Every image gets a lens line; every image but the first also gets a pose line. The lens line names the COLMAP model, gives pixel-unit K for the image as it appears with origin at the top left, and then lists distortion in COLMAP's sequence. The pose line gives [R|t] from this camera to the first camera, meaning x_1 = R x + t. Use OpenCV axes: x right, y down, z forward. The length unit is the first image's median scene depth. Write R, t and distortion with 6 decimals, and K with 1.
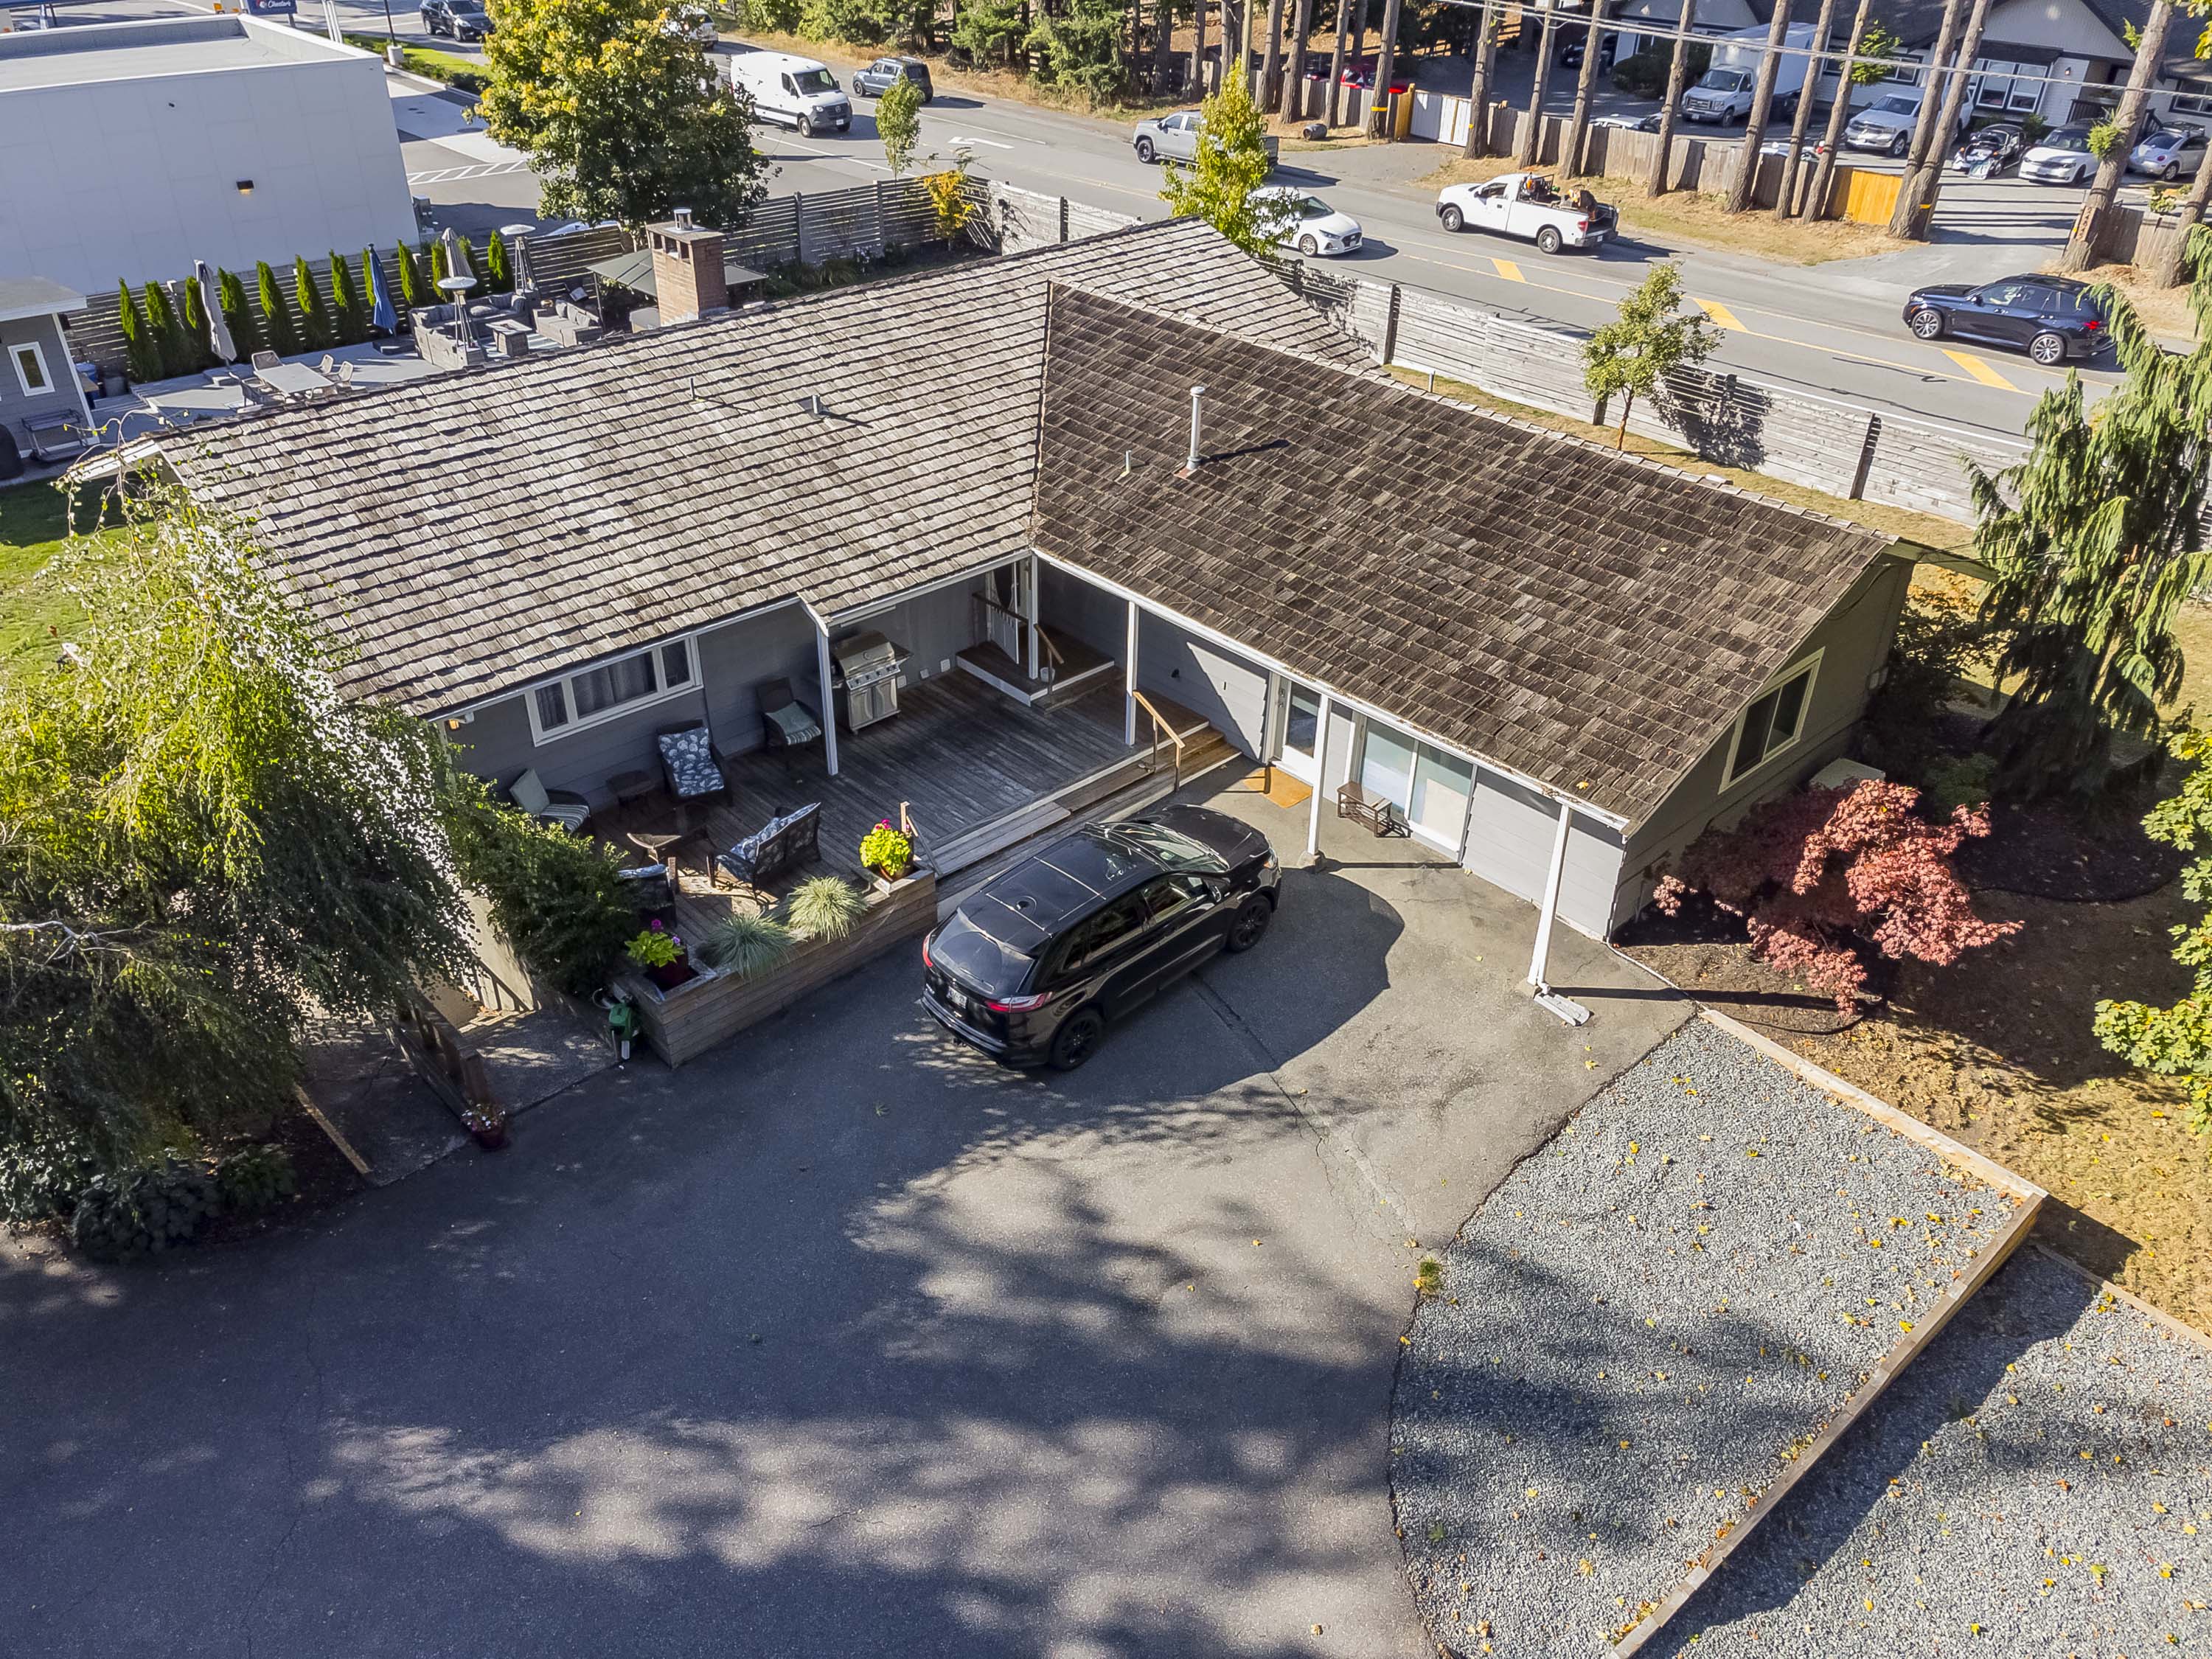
lens RADIAL K [[1676.6, 0, 1109.1], [0, 1676.6, 831.7], [0, 0, 1]] dist [0.006211, 0.027679]
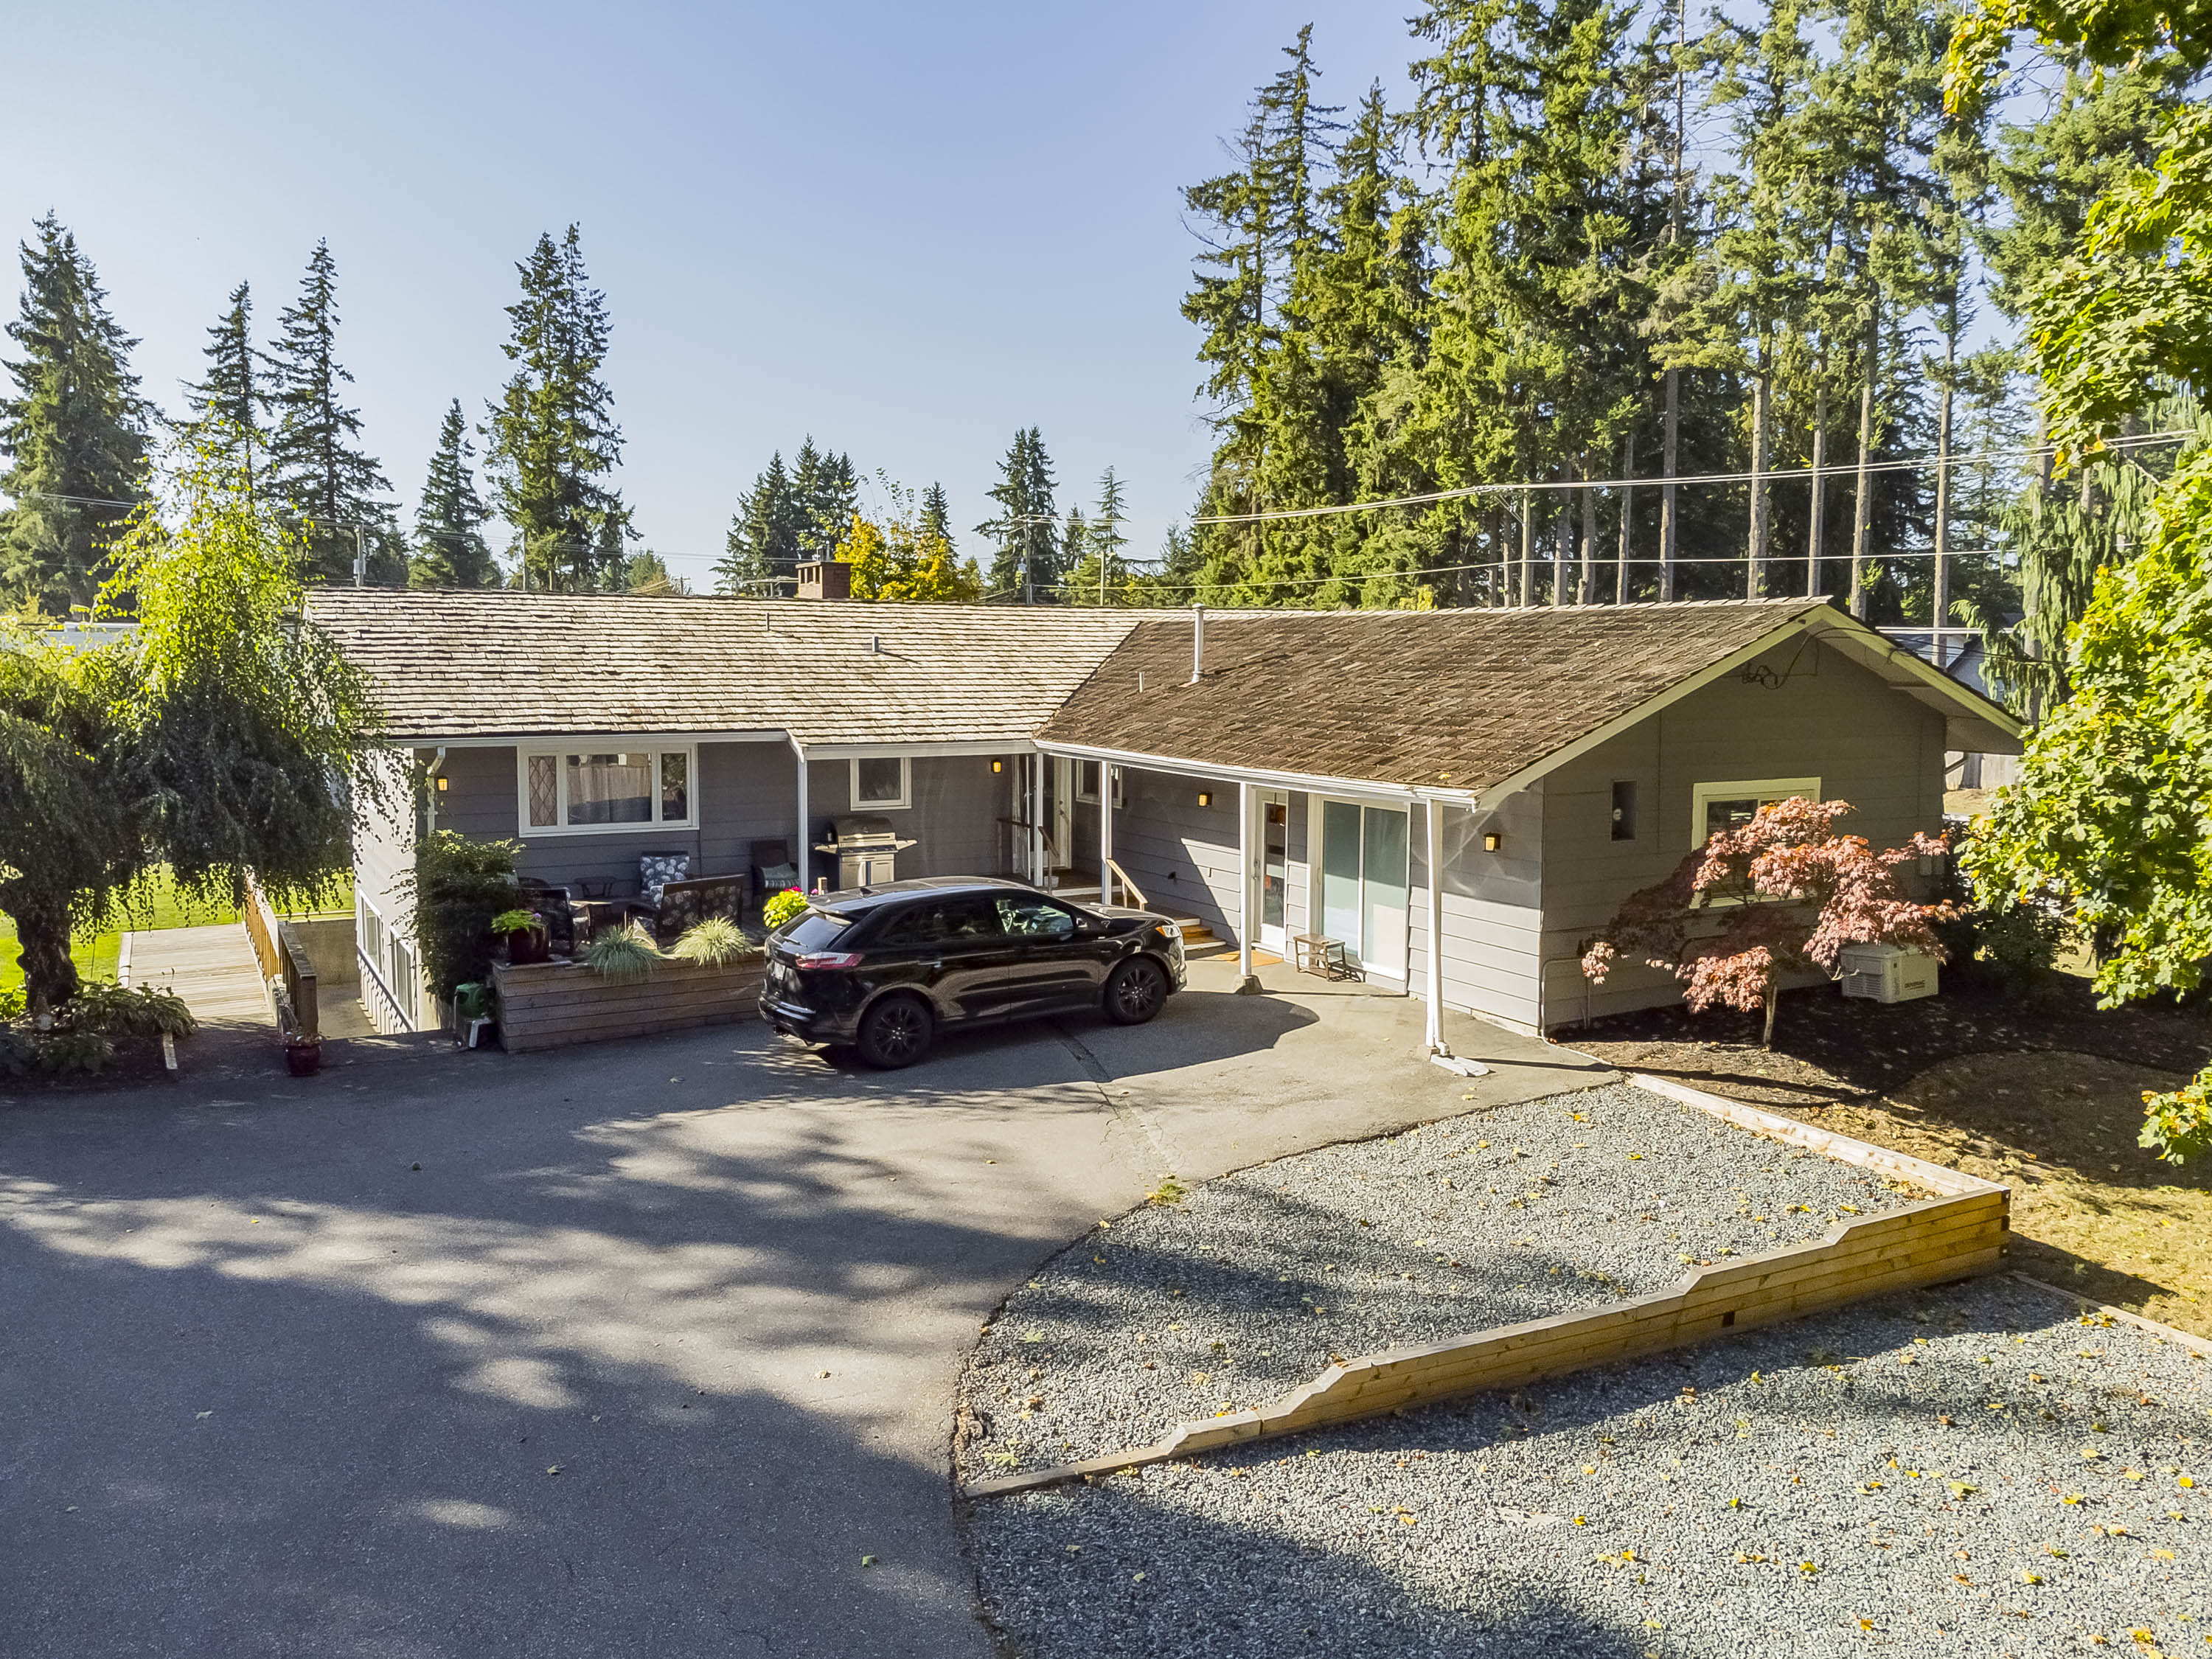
lens RADIAL K [[1676.6, 0, 1110.1], [0, 1676.6, 829.1], [0, 0, 1]] dist [0.006211, 0.027679]
pose [[0.970570, 0.009870, -0.240618, 0.332201], [-0.116587, 0.893522, -0.433619, 0.430582], [0.210718, 0.448910, 0.868377, 0.173202]]
